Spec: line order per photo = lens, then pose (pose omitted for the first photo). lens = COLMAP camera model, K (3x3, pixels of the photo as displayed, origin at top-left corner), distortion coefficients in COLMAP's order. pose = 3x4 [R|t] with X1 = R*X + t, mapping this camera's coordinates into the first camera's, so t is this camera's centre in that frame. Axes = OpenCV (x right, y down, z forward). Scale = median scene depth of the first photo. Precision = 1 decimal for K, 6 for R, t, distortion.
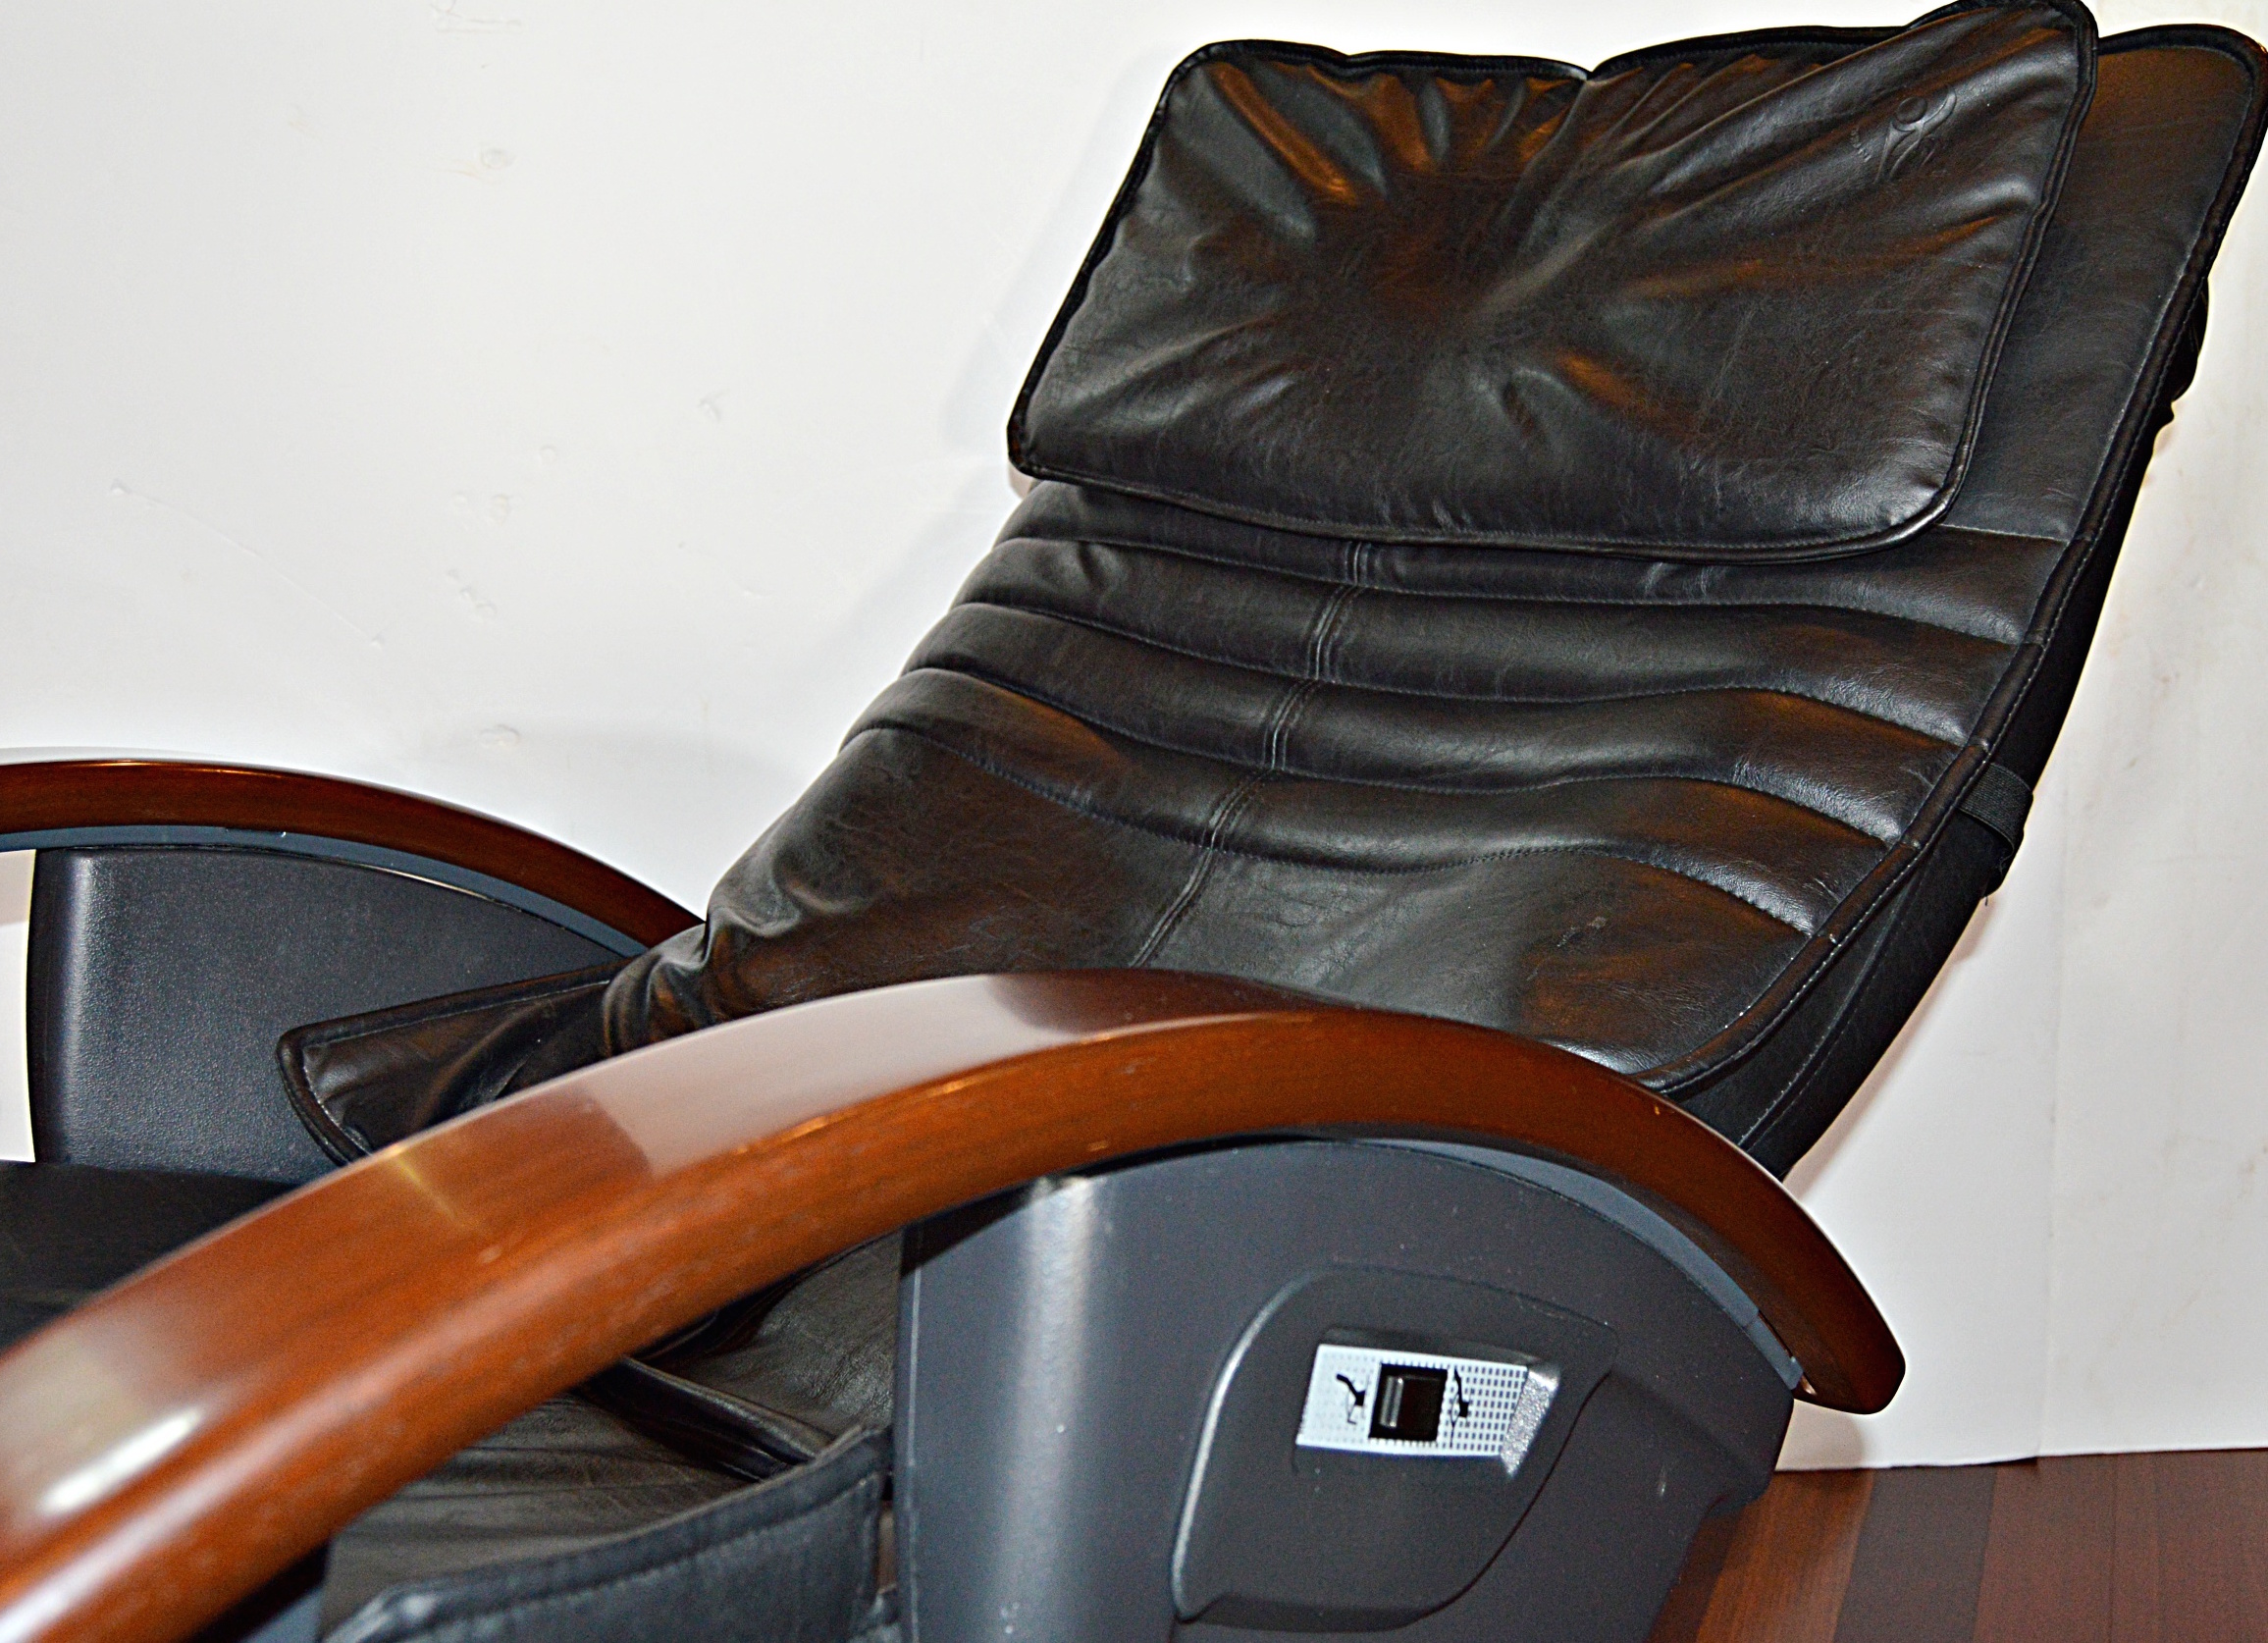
lens RADIAL K [[2331.8, 0, 1165.7], [0, 2331.8, 829.9], [0, 0, 1]] dist [0.056456, 0.004480]
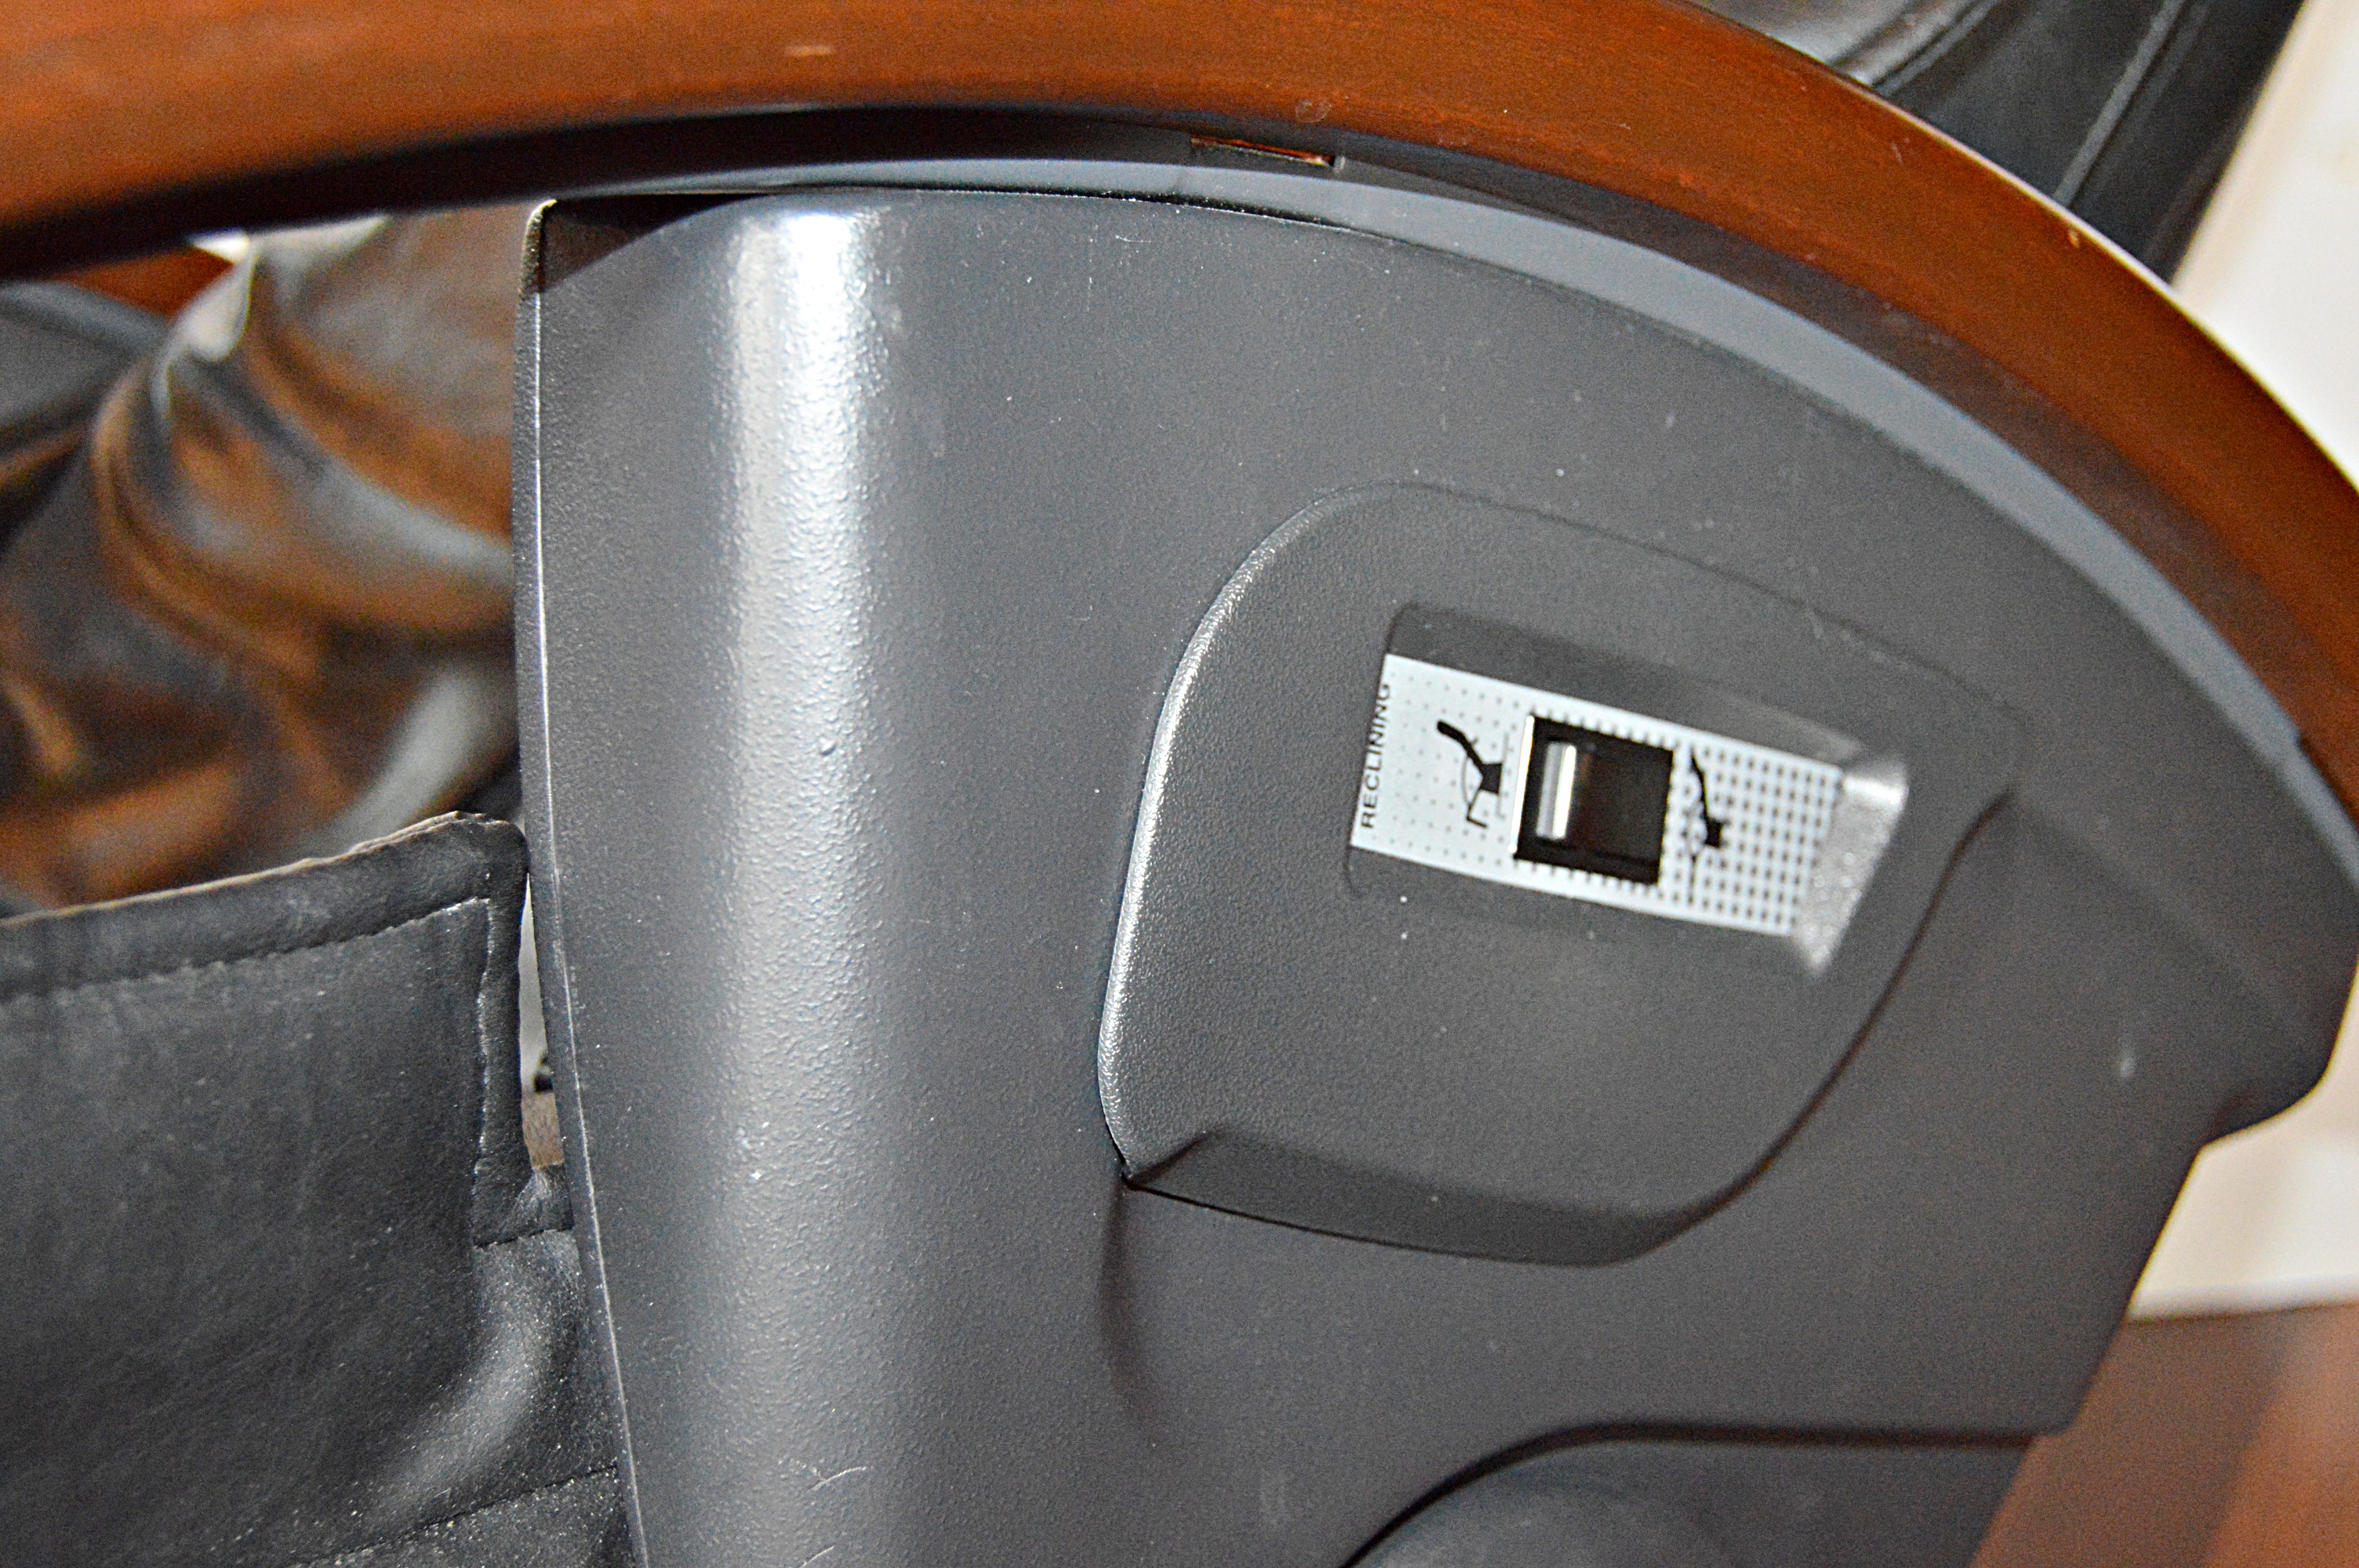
lens RADIAL K [[3422.4, 0, 1179.5], [0, 3422.4, 784.0], [0, 0, 1]] dist [0.020517, -0.025872]
pose [[0.996194, -0.057538, -0.065478, 0.061014], [0.060735, 0.997003, 0.047927, 0.194174], [0.062525, -0.051721, 0.996702, 0.250838]]
